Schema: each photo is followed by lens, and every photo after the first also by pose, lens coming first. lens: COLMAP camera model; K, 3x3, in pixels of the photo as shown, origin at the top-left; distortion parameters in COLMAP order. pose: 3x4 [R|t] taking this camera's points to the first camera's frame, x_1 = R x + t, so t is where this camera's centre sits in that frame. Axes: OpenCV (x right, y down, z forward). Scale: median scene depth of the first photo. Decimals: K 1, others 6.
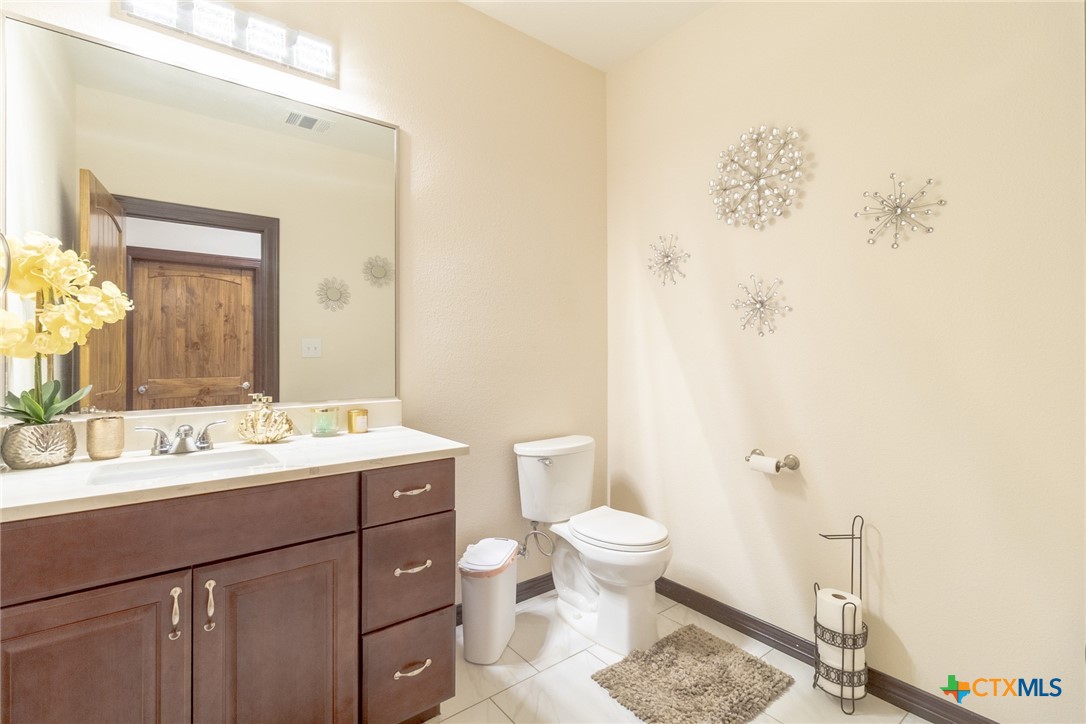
lens RADIAL K [[501.5, 0, 533.8], [0, 501.5, 351.5], [0, 0, 1]] dist [-0.001796, 0.001355]
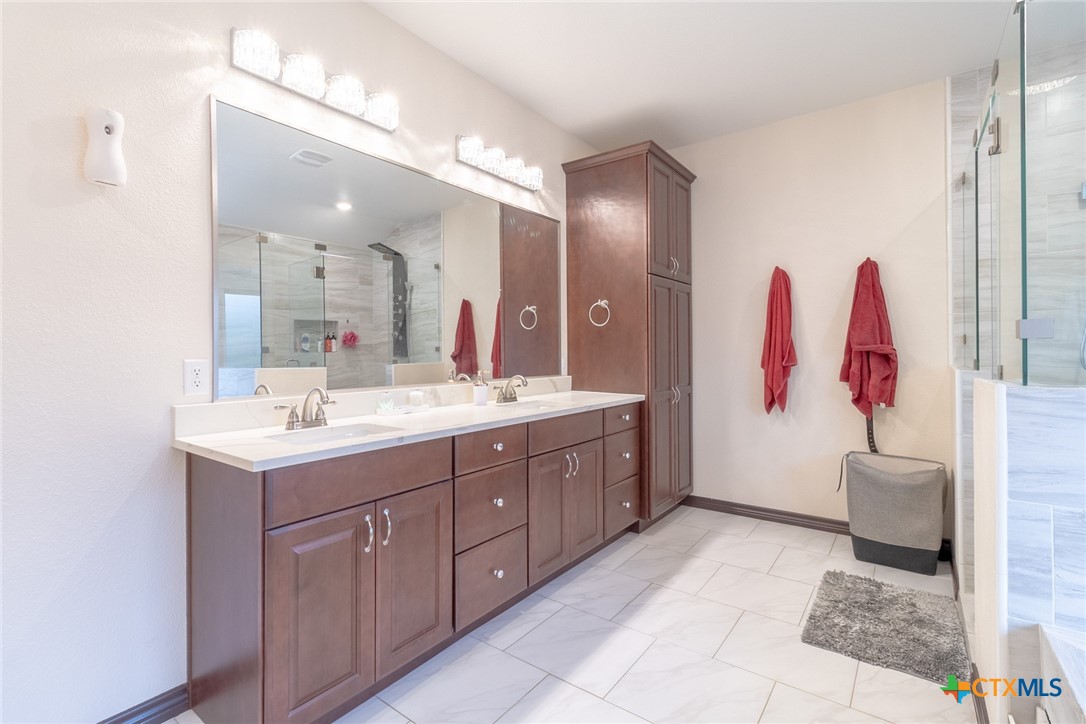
lens RADIAL K [[501.5, 0, 537.3], [0, 501.5, 351.7], [0, 0, 1]] dist [-0.001796, 0.001355]
pose [[0.973236, -0.002332, 0.229795, -0.436957], [-0.000635, 0.999917, 0.012838, -0.006109], [-0.229806, -0.012641, 0.973154, -0.373571]]
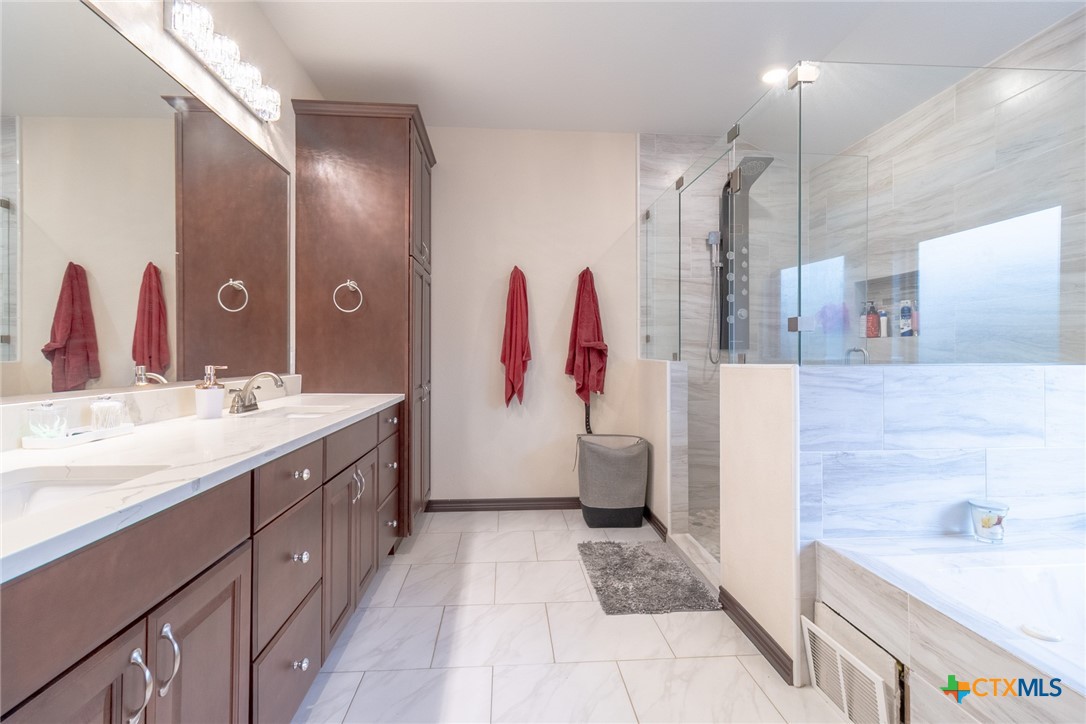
lens RADIAL K [[501.5, 0, 541.4], [0, 501.5, 351.8], [0, 0, 1]] dist [-0.001796, 0.001355]
pose [[0.579587, 0.008347, 0.814868, -0.746662], [-0.015579, 0.999878, 0.000839, 0.042535], [-0.814761, -0.013181, 0.579647, 0.134595]]
